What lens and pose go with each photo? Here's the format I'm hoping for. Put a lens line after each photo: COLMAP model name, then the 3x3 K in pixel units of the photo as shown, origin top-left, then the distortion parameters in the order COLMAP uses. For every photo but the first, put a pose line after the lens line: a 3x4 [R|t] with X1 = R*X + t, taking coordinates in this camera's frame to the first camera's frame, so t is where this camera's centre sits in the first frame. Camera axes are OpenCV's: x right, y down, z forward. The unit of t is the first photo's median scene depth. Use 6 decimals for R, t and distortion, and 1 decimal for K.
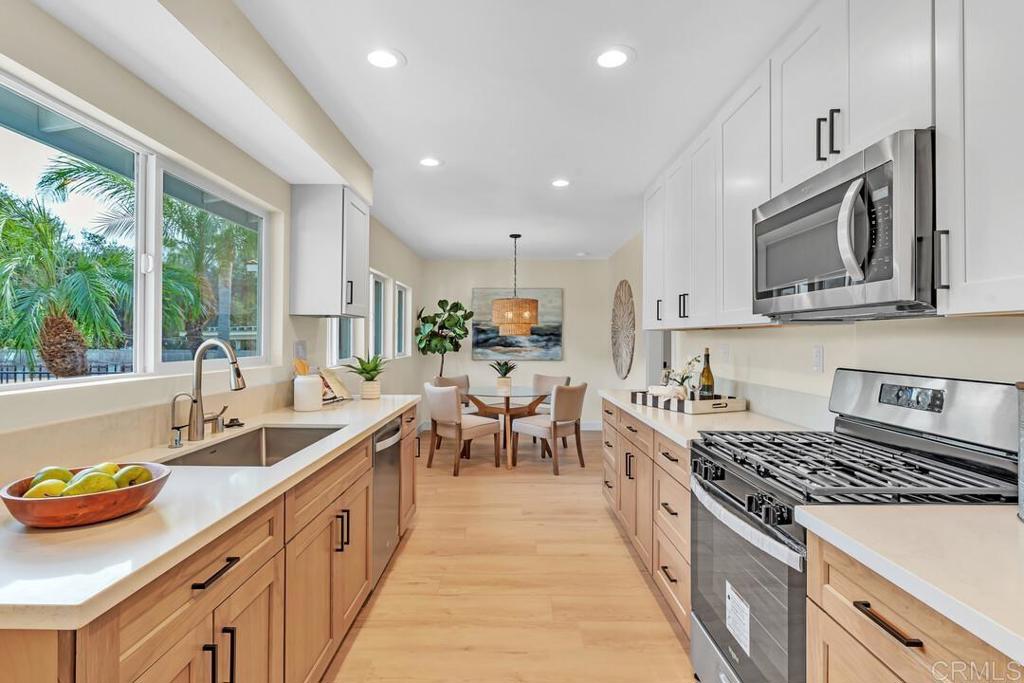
lens RADIAL K [[500.9, 0, 510.6], [0, 500.9, 338.0], [0, 0, 1]] dist [-0.001555, -0.000043]
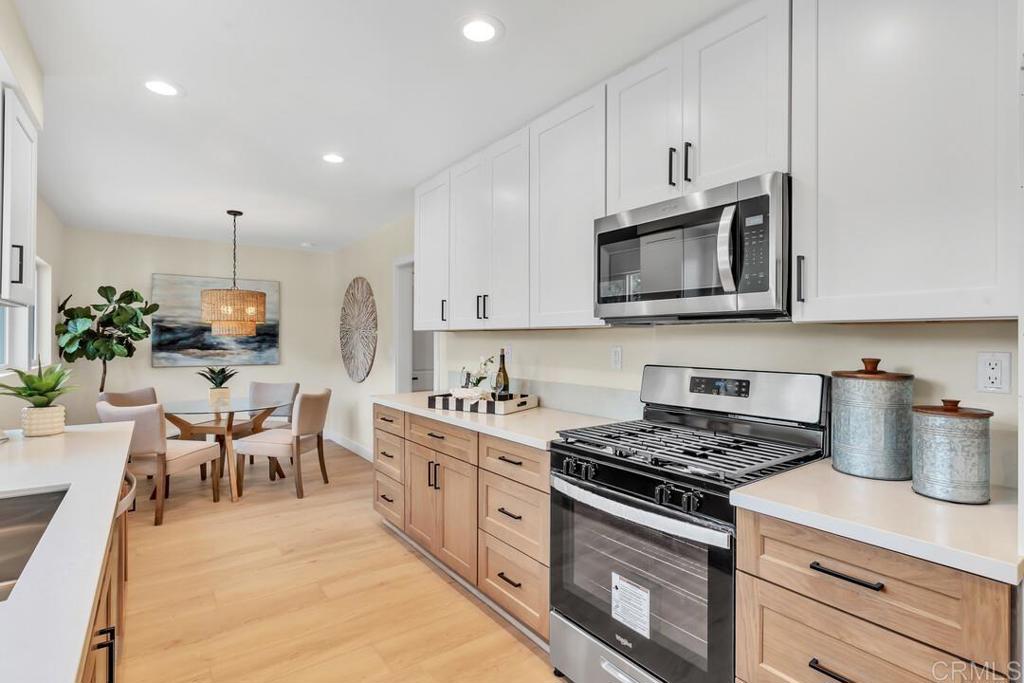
lens RADIAL K [[494.0, 0, 512.0], [0, 494.0, 341.5], [0, 0, 1]] dist [-0.006919, -0.000025]
pose [[0.804617, -0.002639, 0.593789, -0.177120], [-0.001006, 0.999983, 0.005808, -0.000847], [-0.593794, -0.005271, 0.804600, 0.154637]]
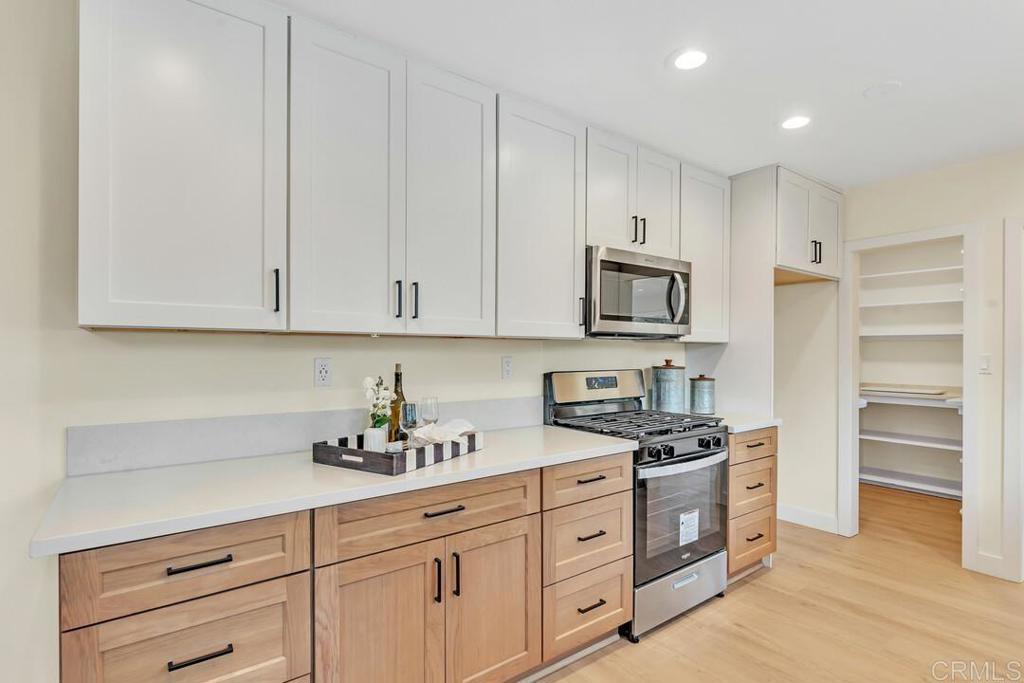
lens RADIAL K [[494.4, 0, 510.2], [0, 494.4, 355.4], [0, 0, 1]] dist [-0.005817, -0.000778]
pose [[-0.592453, -0.007830, 0.805567, -0.226128], [-0.002772, 0.999967, 0.007680, 0.002508], [-0.805601, 0.002317, -0.592455, 1.162671]]
